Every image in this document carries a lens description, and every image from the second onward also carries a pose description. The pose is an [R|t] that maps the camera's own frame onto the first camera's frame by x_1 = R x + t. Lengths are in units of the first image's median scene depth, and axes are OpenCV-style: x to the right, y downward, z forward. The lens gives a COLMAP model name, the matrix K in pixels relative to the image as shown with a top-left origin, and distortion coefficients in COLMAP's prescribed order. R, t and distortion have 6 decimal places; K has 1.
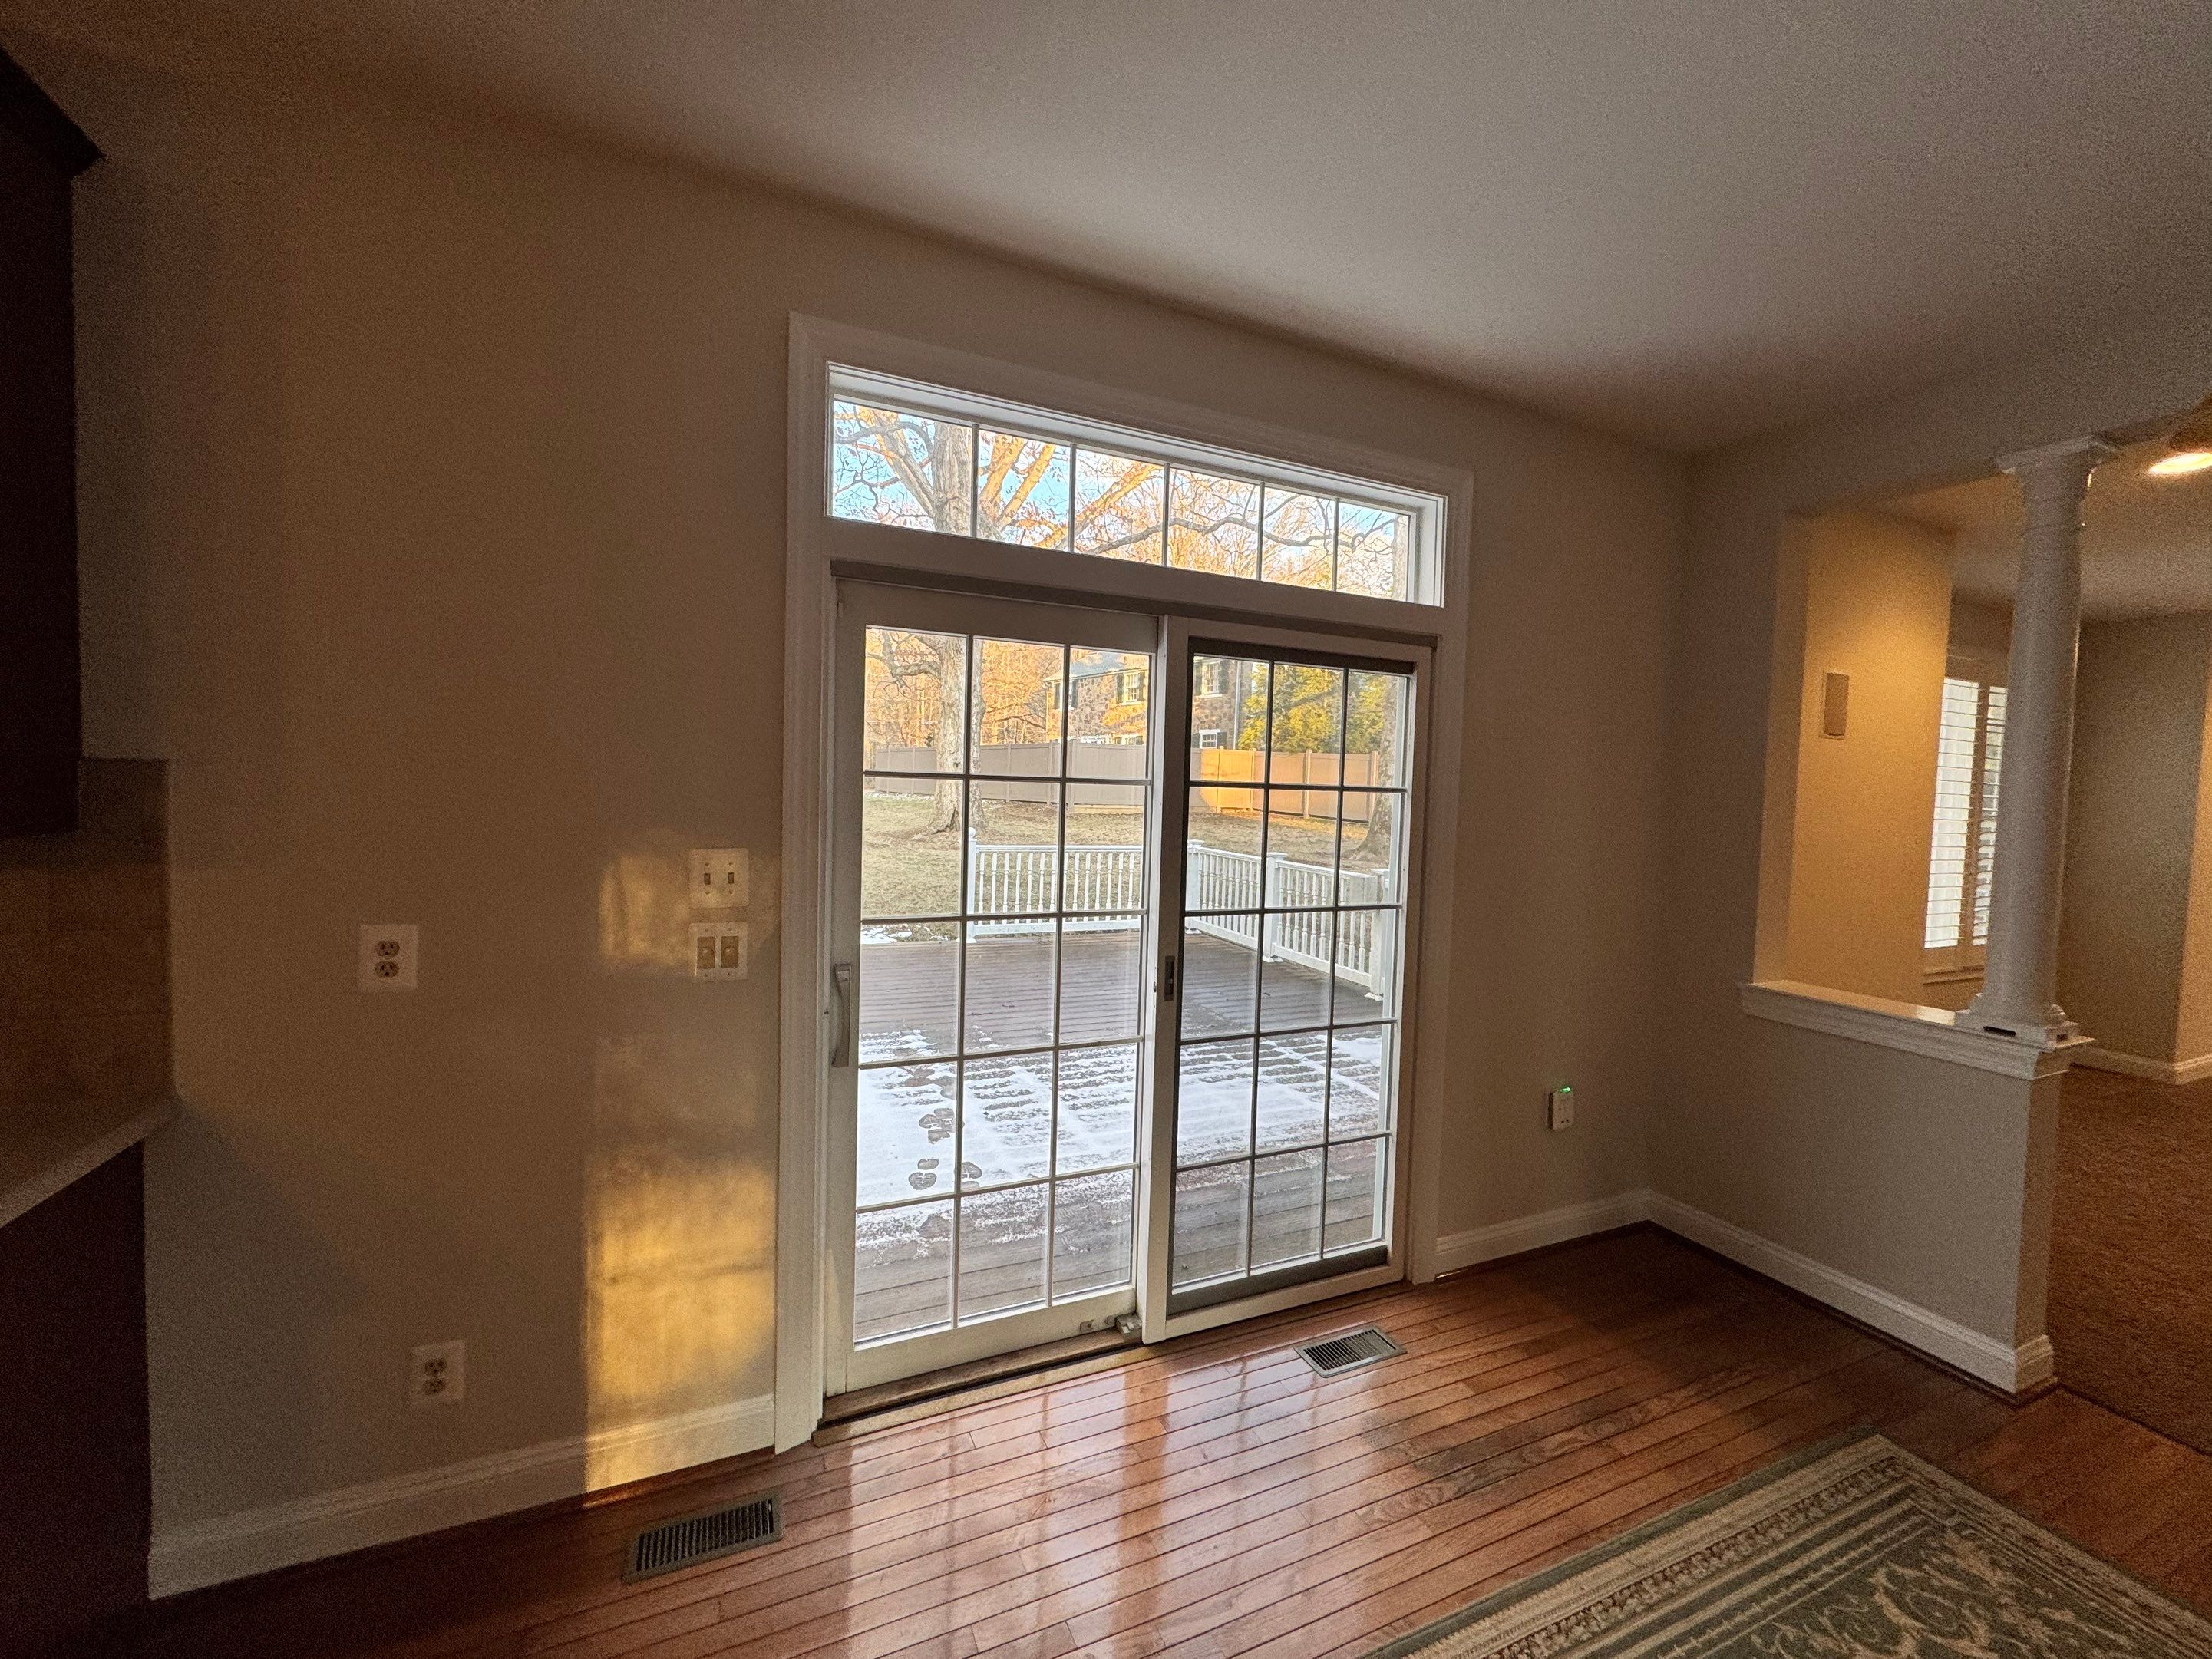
lens RADIAL K [[875.6, 0, 1104.5], [0, 875.6, 827.5], [0, 0, 1]] dist [-0.002444, 0.000382]
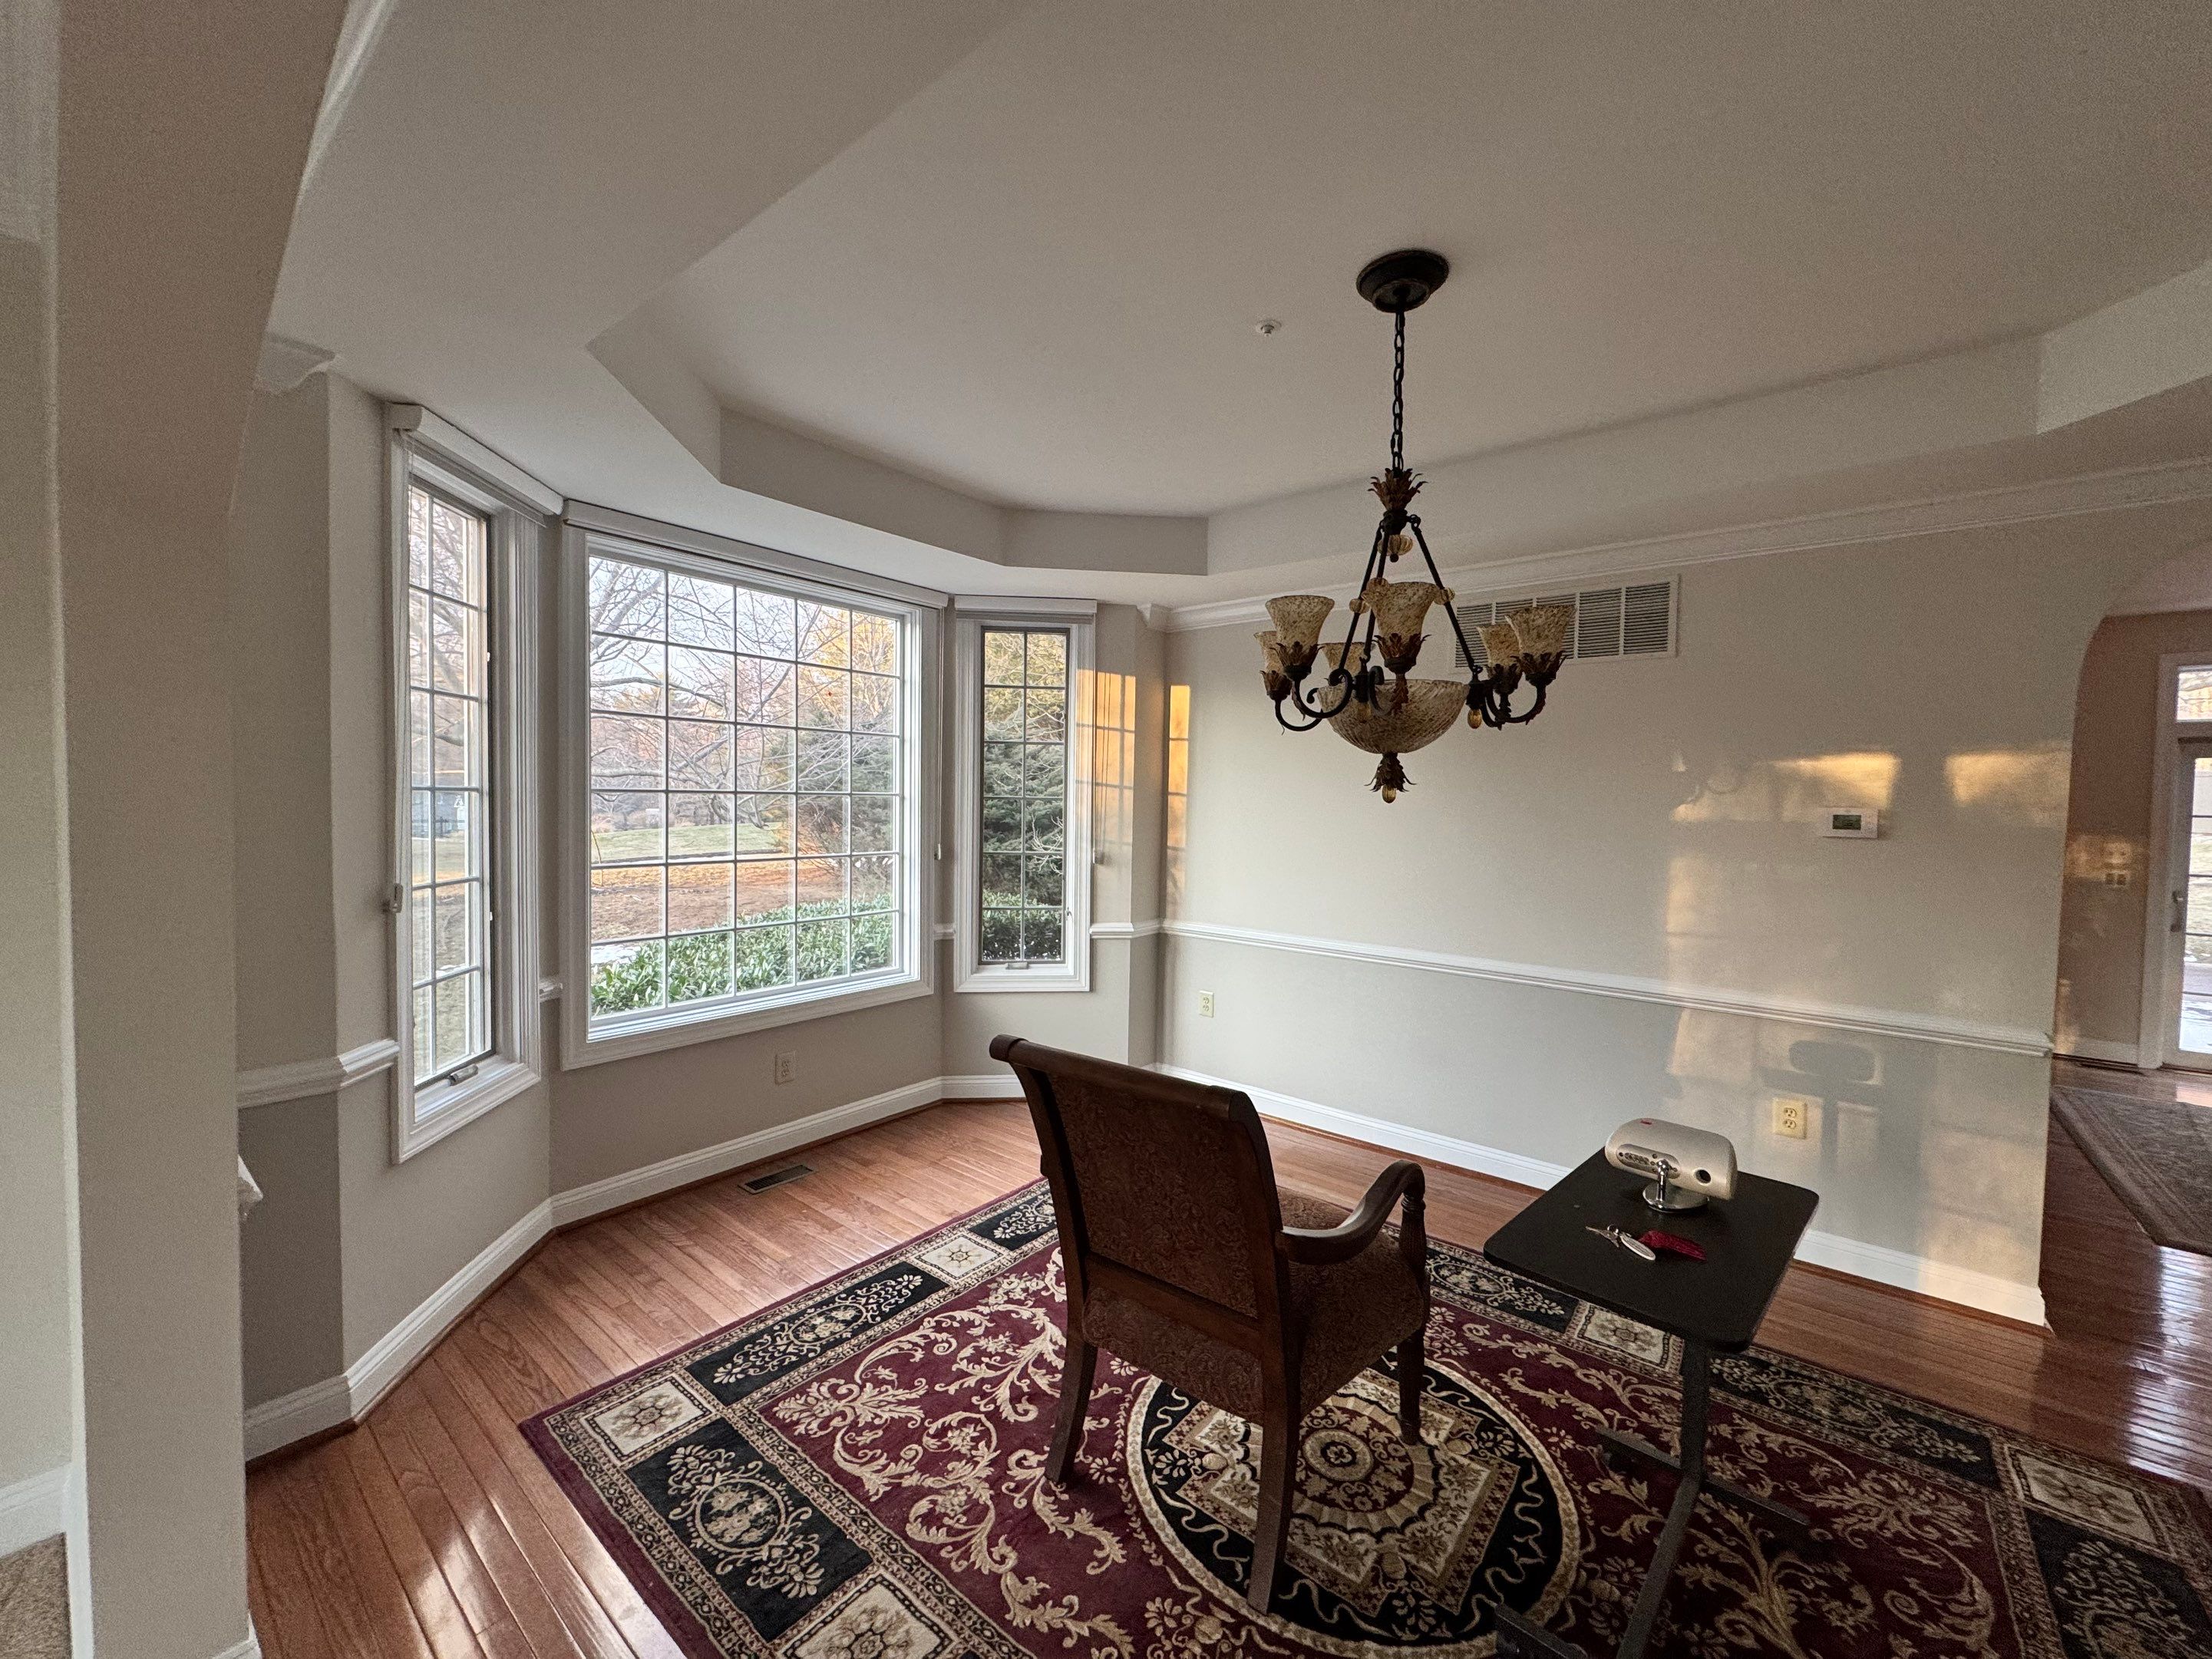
lens RADIAL K [[875.6, 0, 1104.5], [0, 875.6, 827.5], [0, 0, 1]] dist [-0.002444, 0.000382]
pose [[0.453759, 0.005641, -0.891107, 0.556086], [-0.043294, 0.998939, -0.015722, 0.148819], [0.890072, 0.045713, 0.453521, -2.989971]]
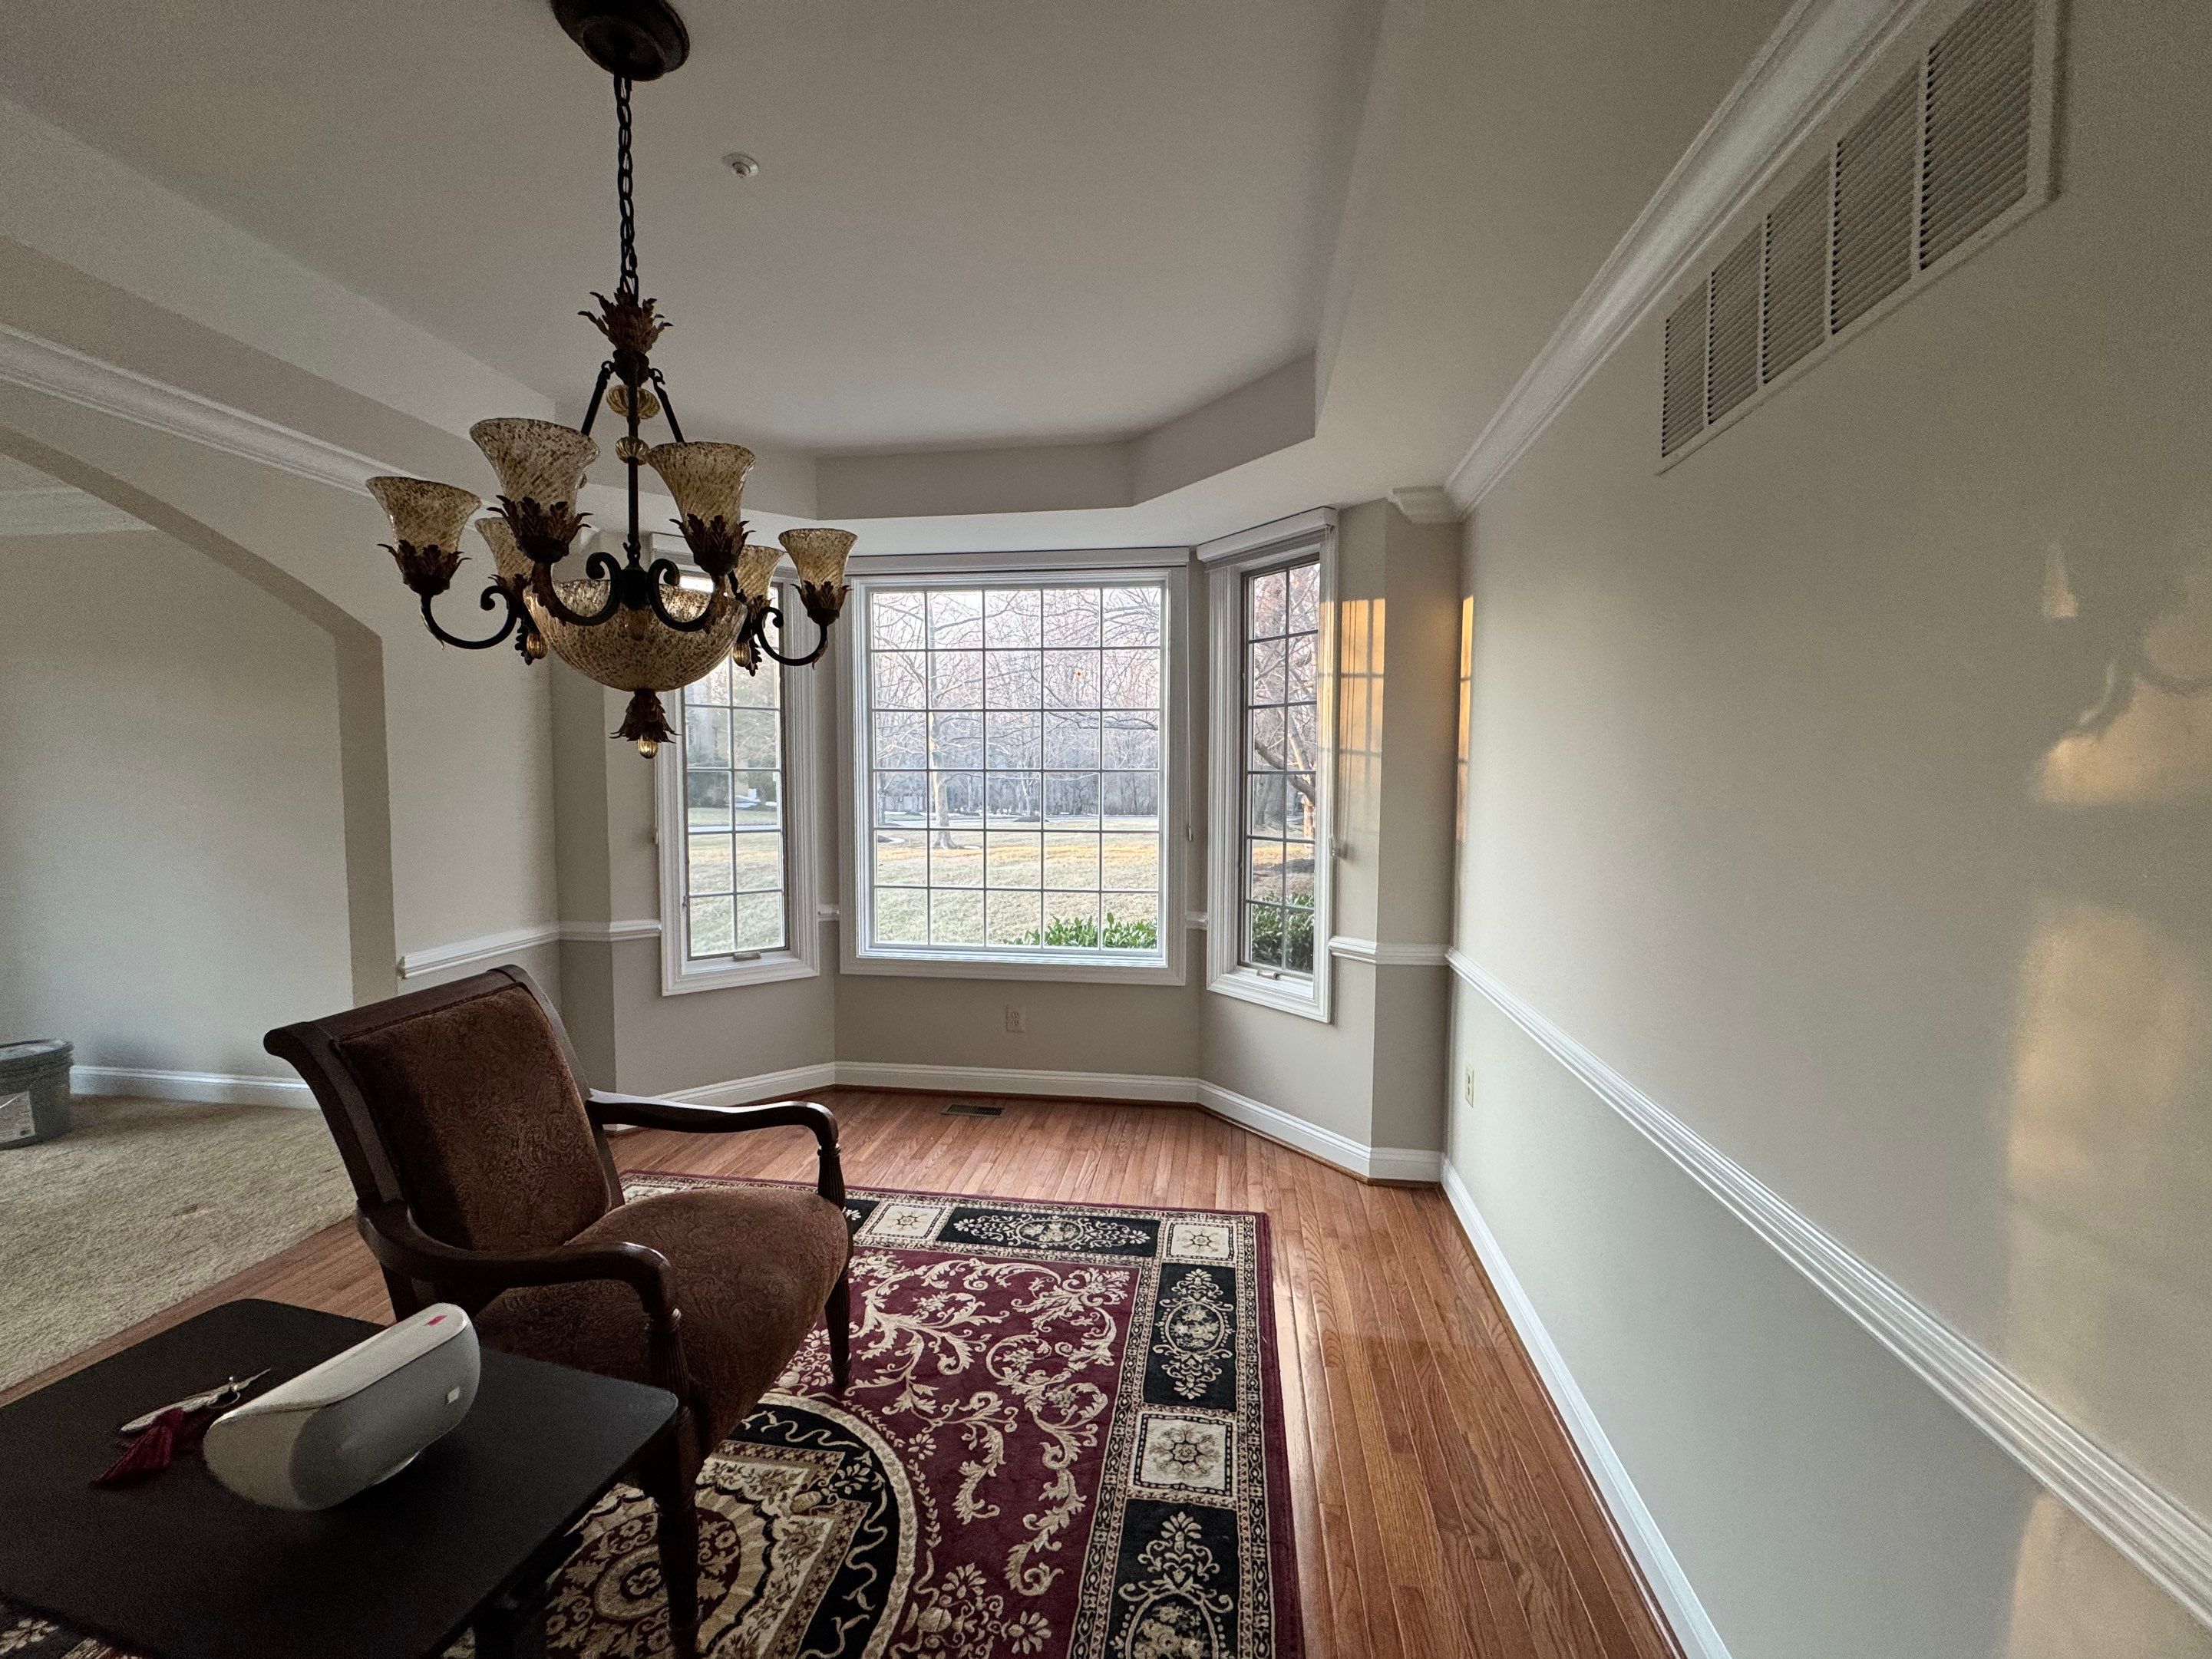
lens RADIAL K [[875.6, 0, 1104.5], [0, 875.6, 827.5], [0, 0, 1]] dist [-0.002444, 0.000382]
pose [[-0.525860, 0.015373, -0.850432, 0.236369], [-0.059236, 0.996747, 0.054647, 0.086979], [0.848506, 0.079113, -0.523239, -1.549023]]
